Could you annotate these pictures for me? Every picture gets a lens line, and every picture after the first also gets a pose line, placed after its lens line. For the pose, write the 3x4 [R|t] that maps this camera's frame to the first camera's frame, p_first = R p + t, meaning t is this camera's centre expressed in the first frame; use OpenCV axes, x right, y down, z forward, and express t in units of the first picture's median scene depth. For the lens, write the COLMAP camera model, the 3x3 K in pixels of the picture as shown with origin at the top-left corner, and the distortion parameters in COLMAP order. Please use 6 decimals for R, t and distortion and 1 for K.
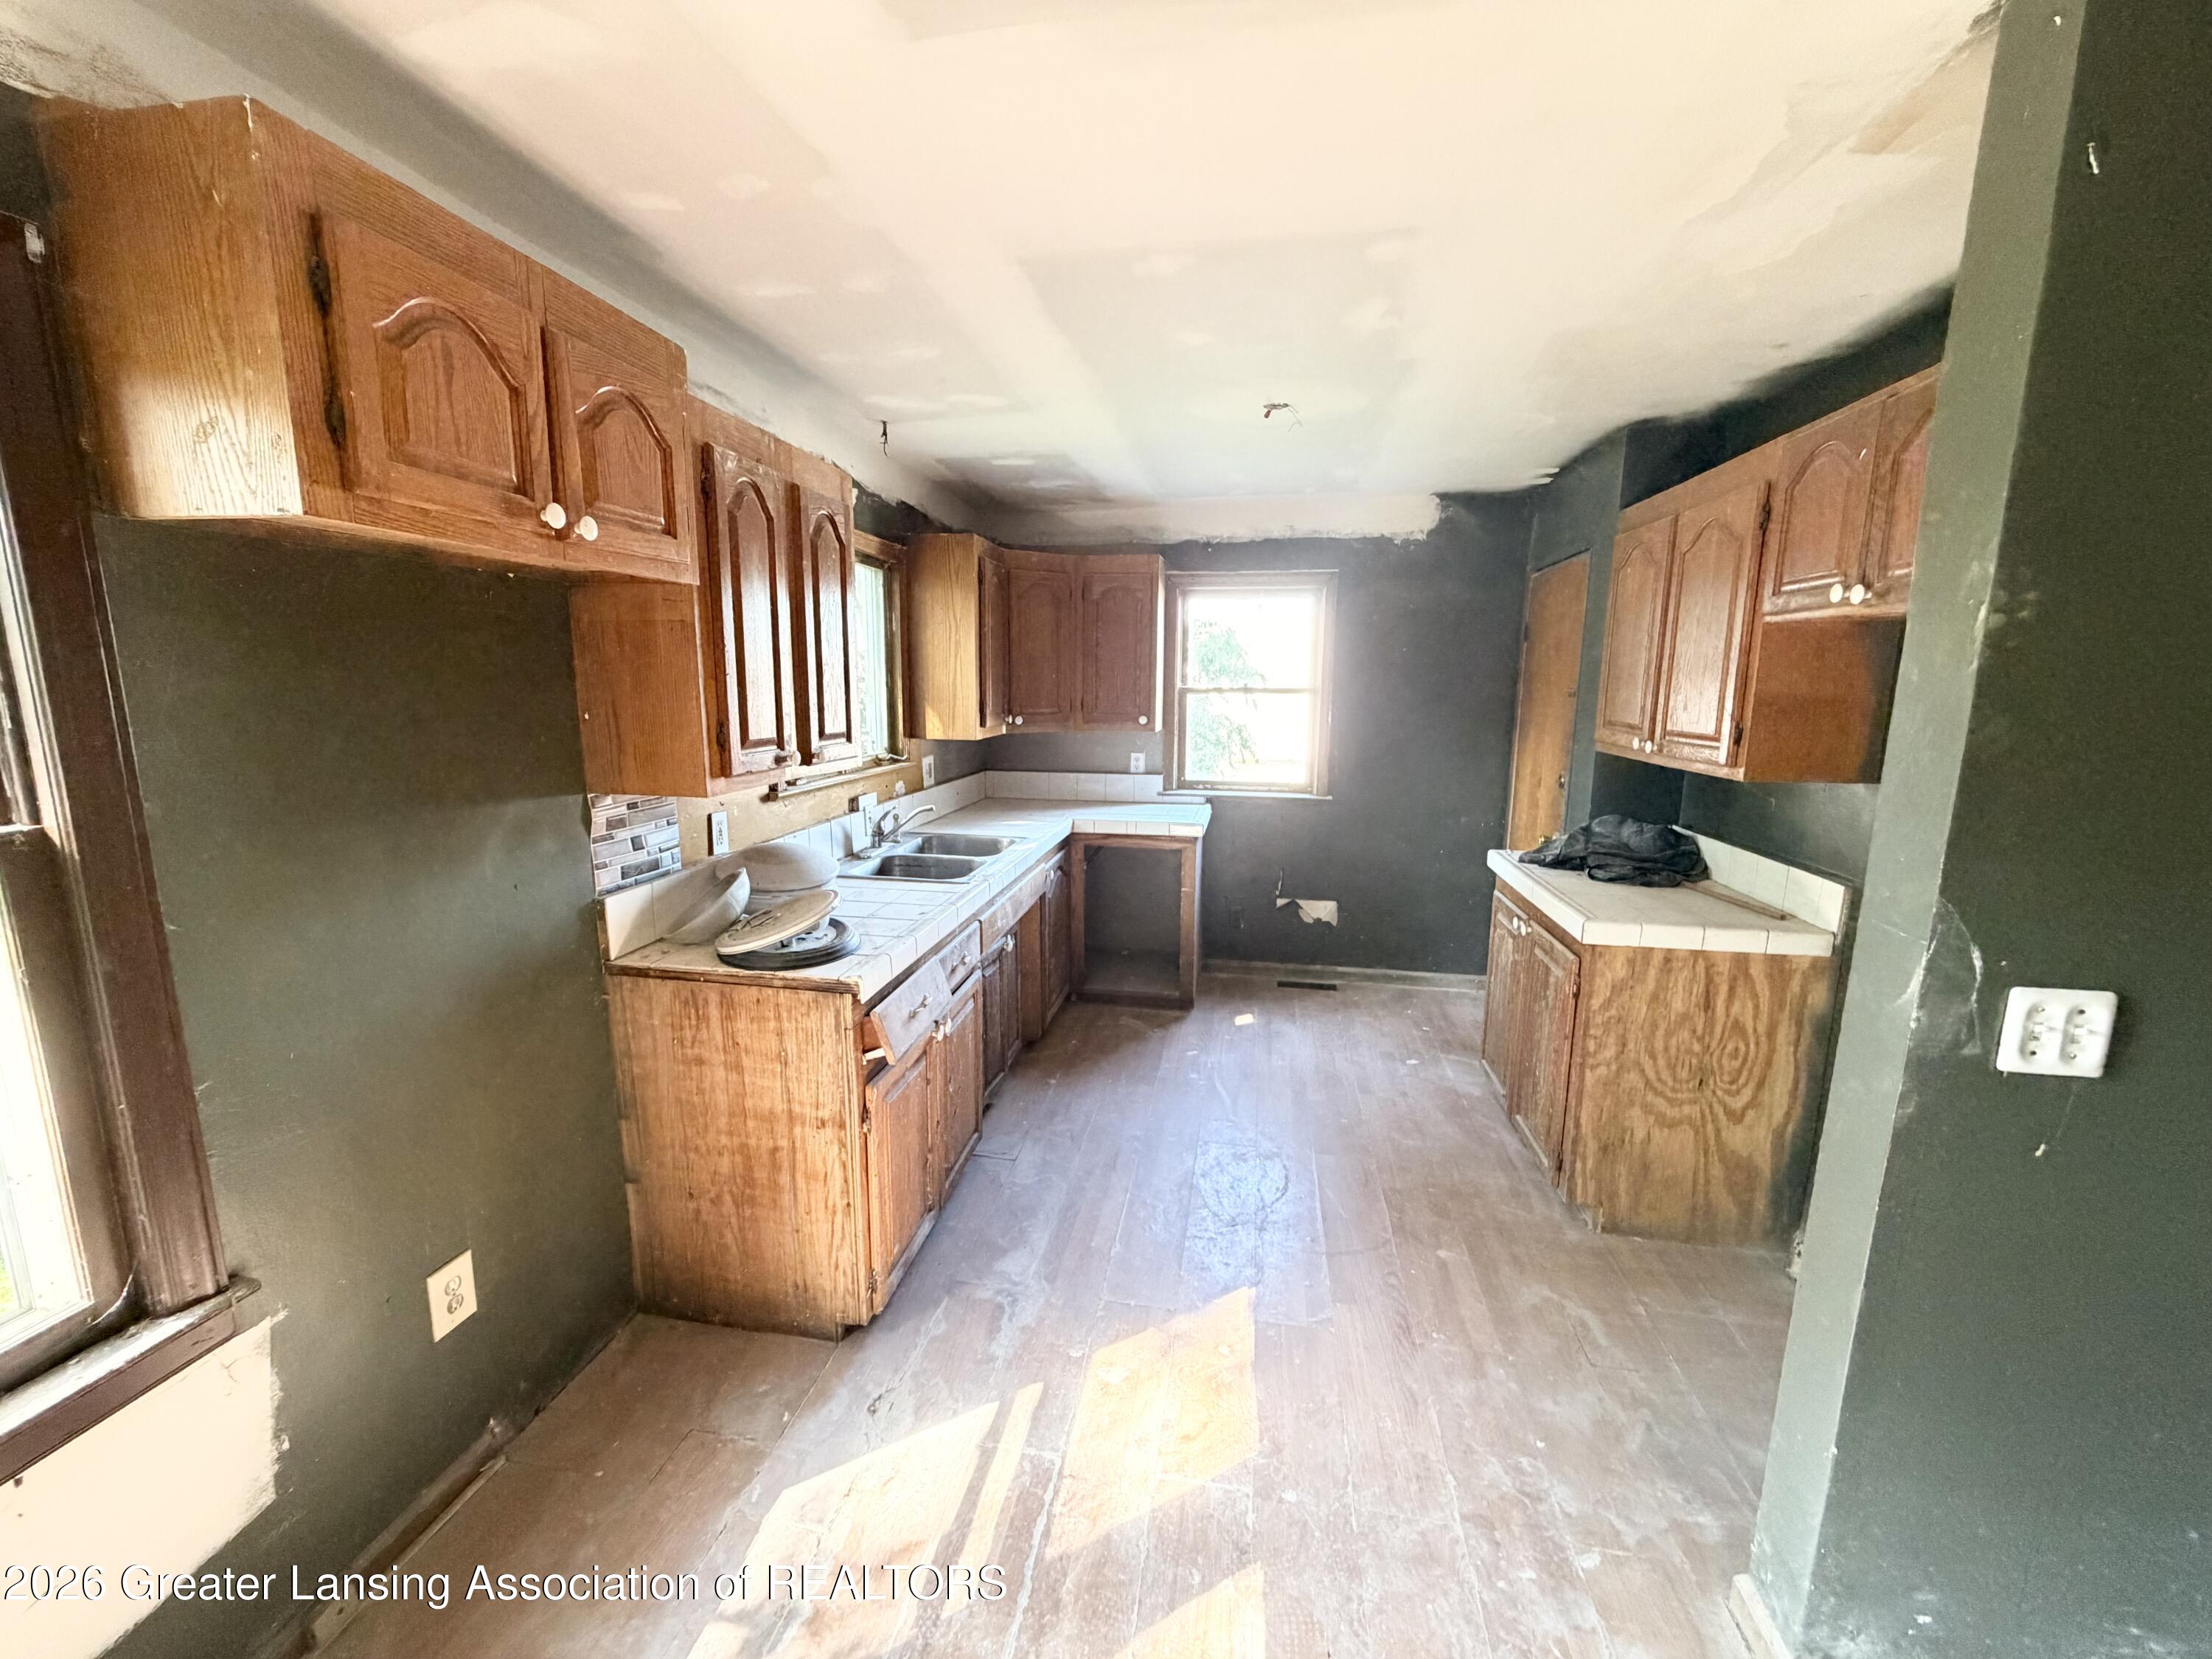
lens RADIAL K [[877.6, 0, 1096.8], [0, 877.6, 826.8], [0, 0, 1]] dist [0.000471, 0.000335]
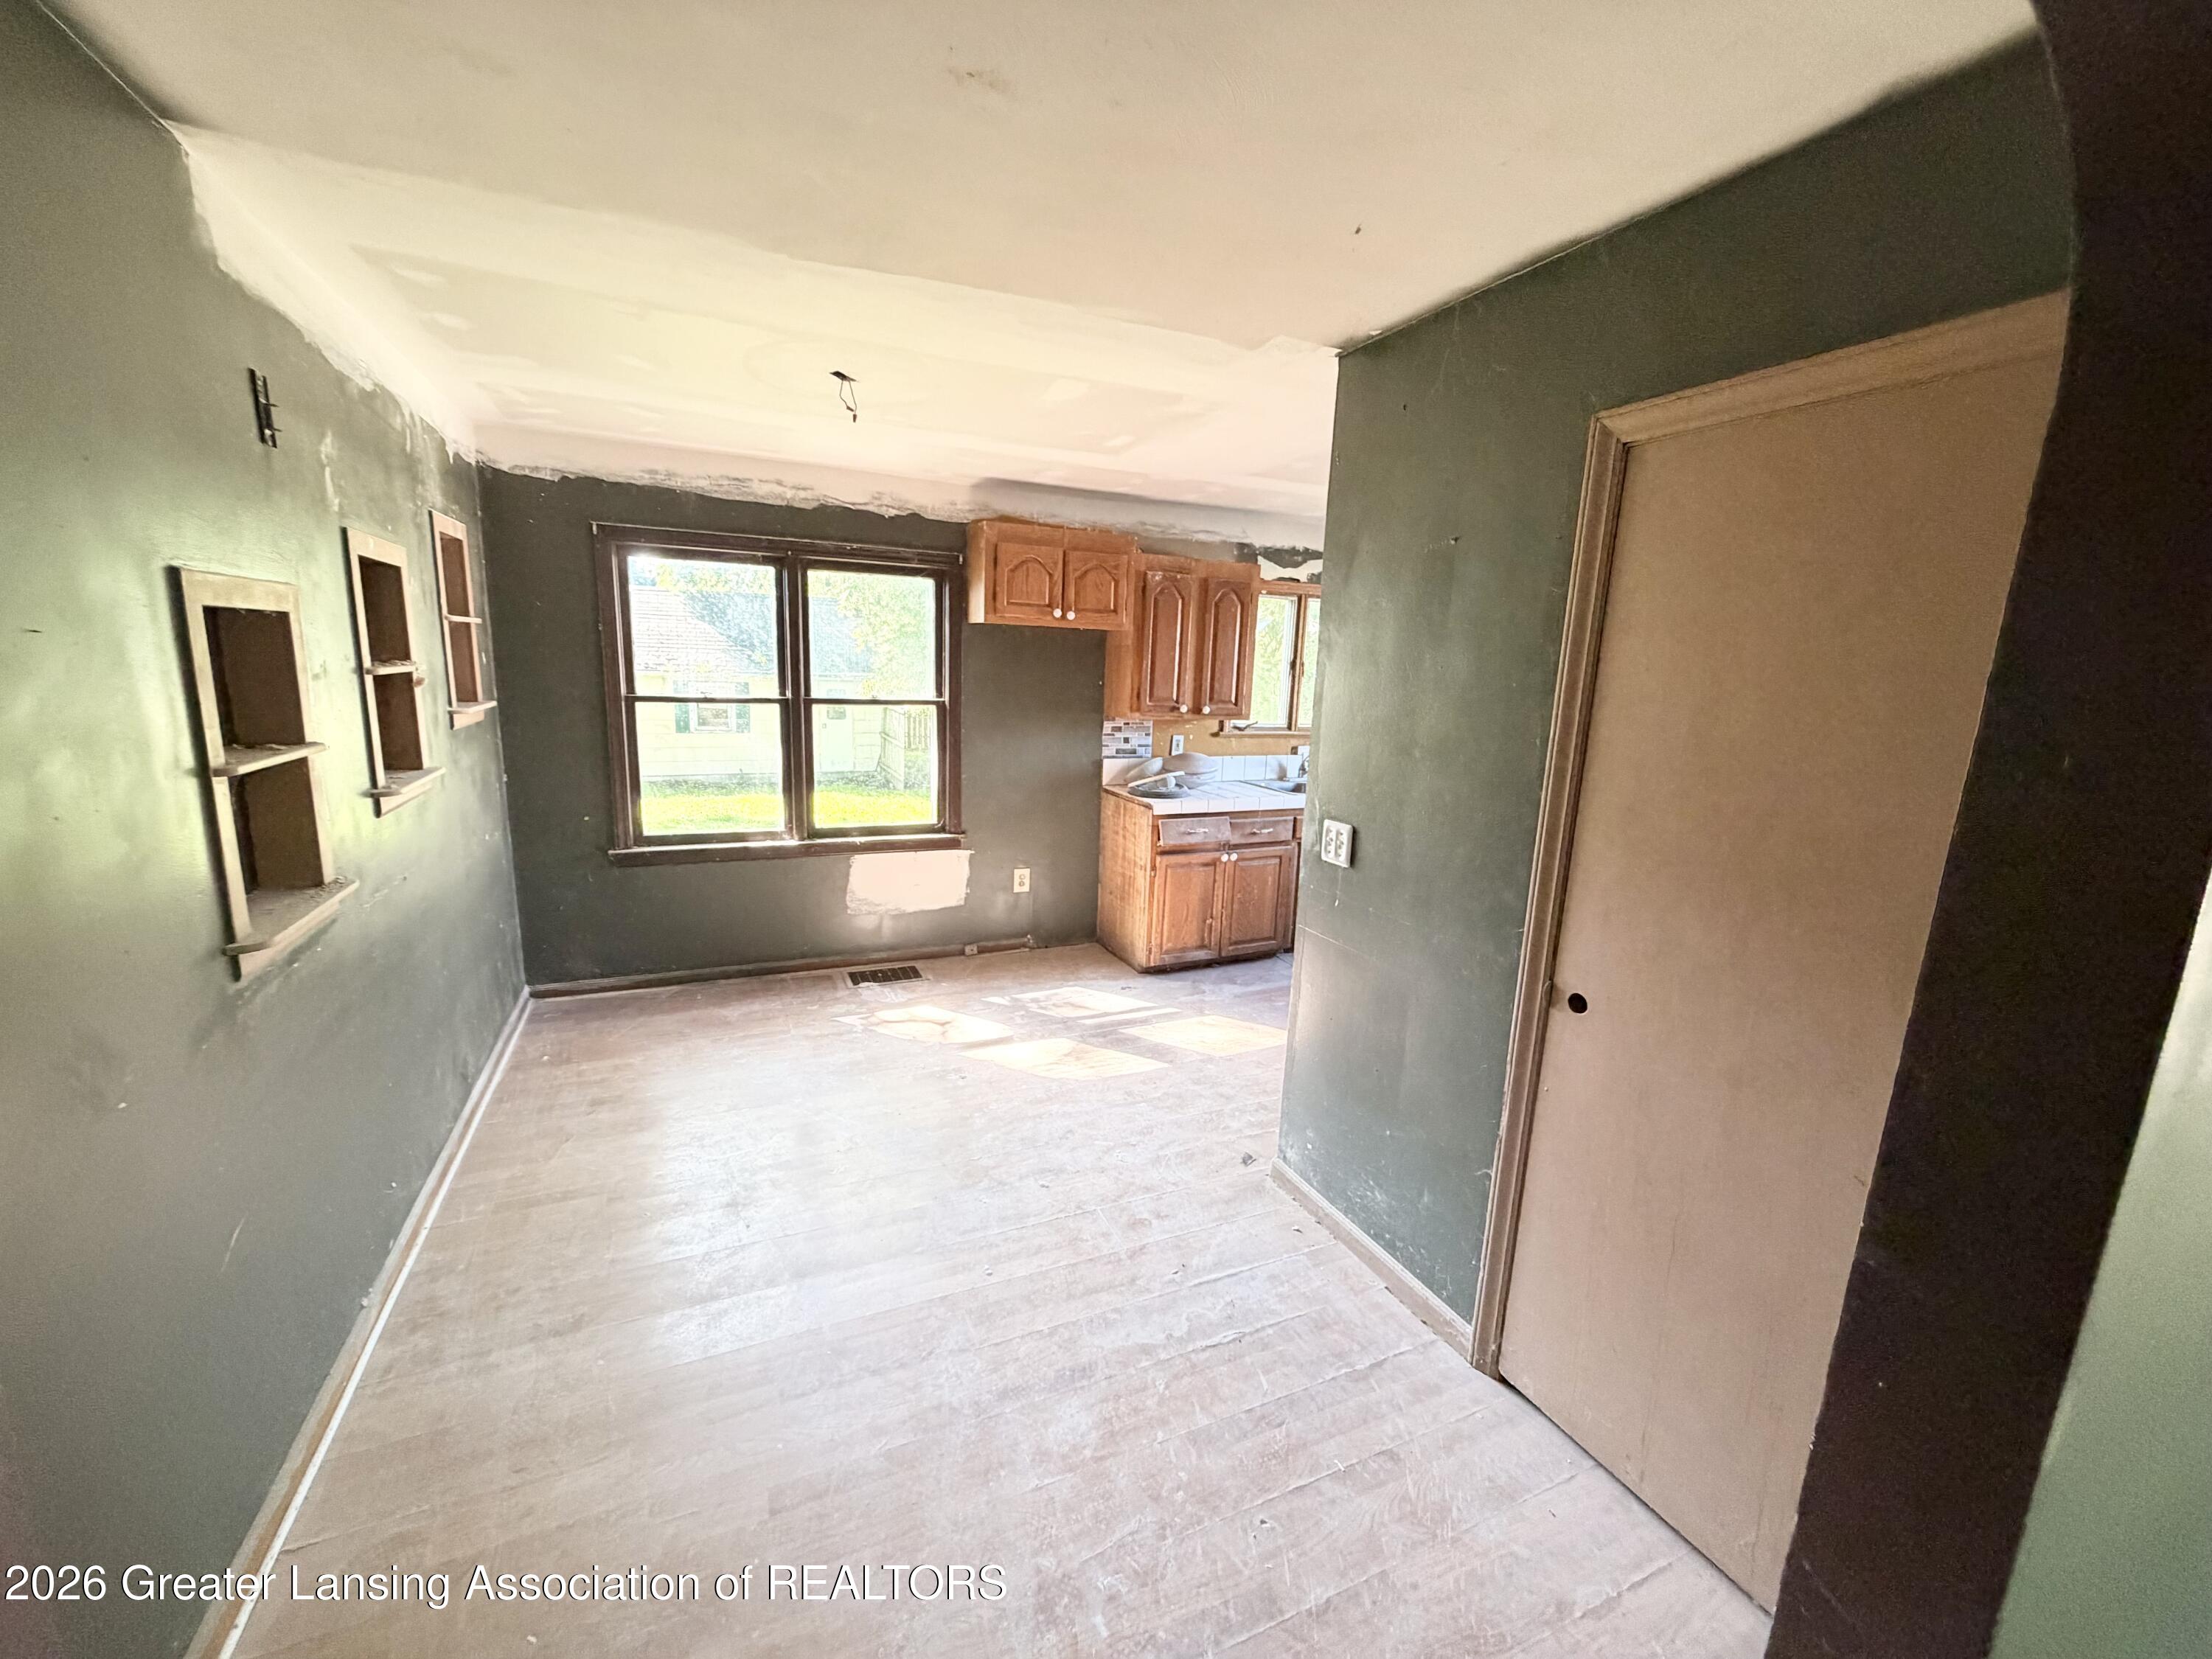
lens RADIAL K [[877.6, 0, 1096.8], [0, 877.6, 826.8], [0, 0, 1]] dist [0.000471, 0.000335]
pose [[0.565153, 0.168646, -0.807565, 1.455251], [-0.171820, 0.981479, 0.084721, 0.065593], [0.806895, 0.090875, 0.583662, -0.424203]]
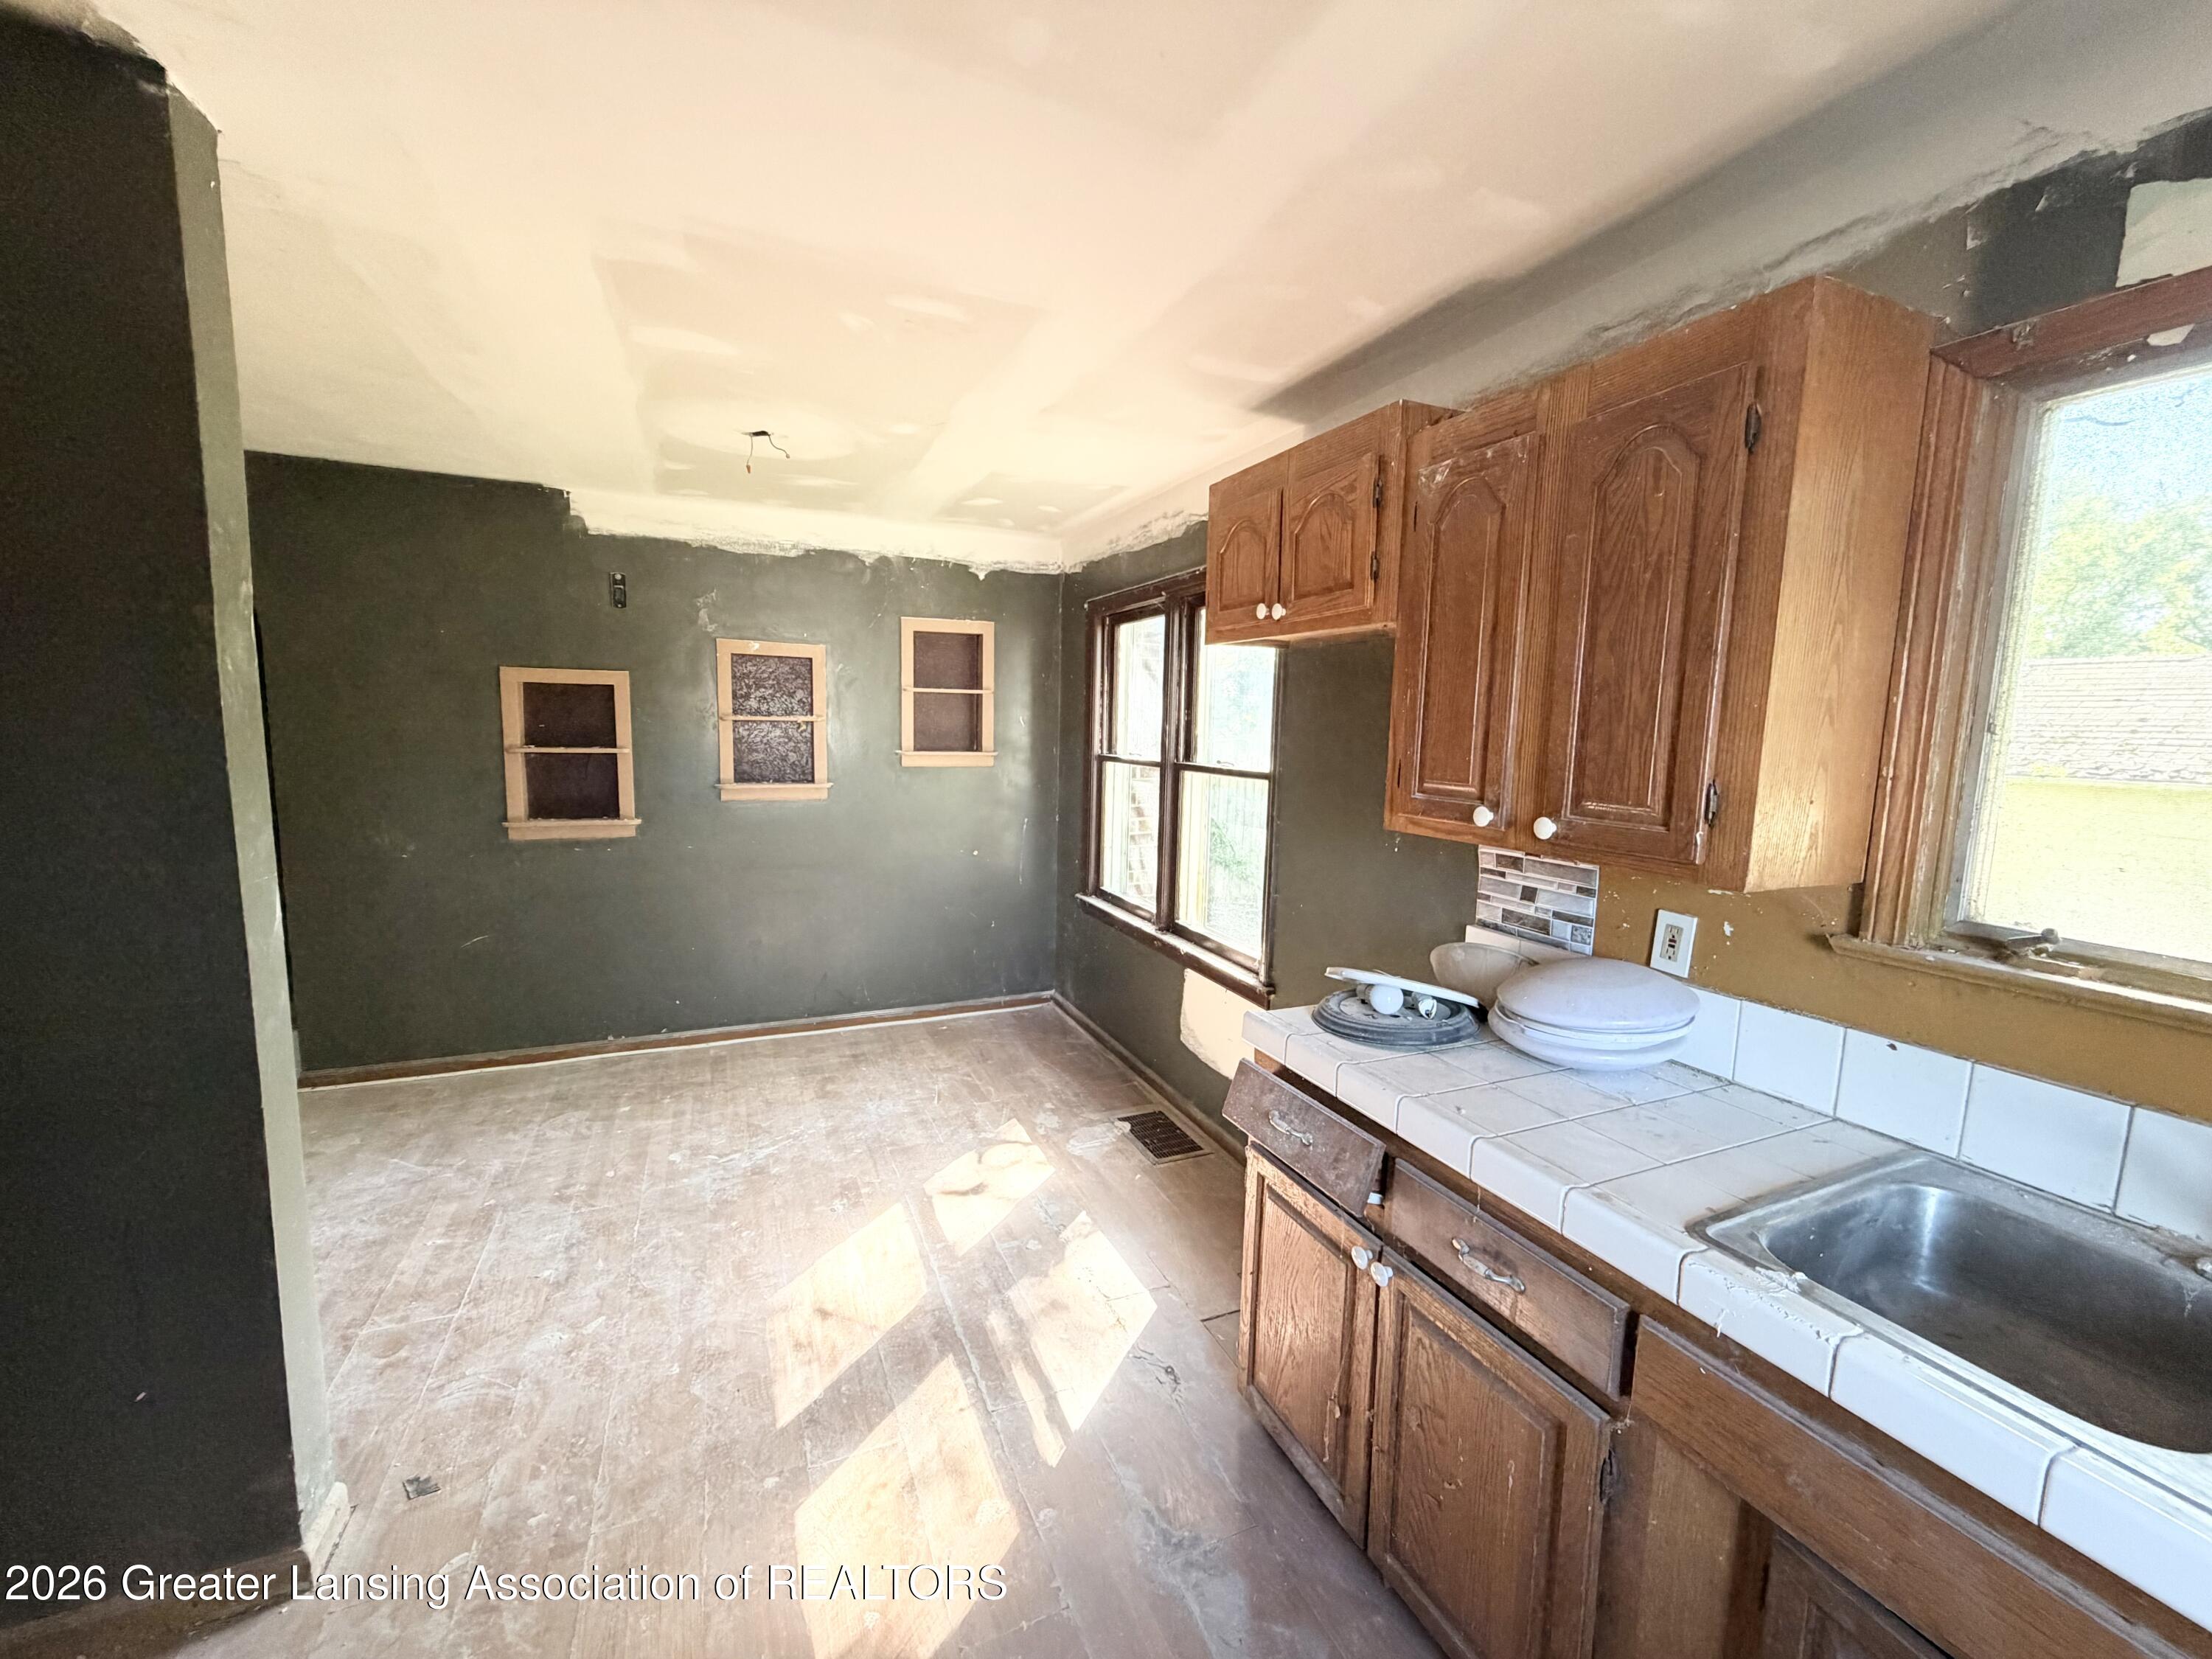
lens RADIAL K [[877.6, 0, 1096.8], [0, 877.6, 826.8], [0, 0, 1]] dist [0.000471, 0.000335]
pose [[-0.828899, 0.041079, -0.557888, 0.393037], [-0.122137, 0.959948, 0.252154, -0.245160], [0.545902, 0.277149, -0.790683, 1.591213]]
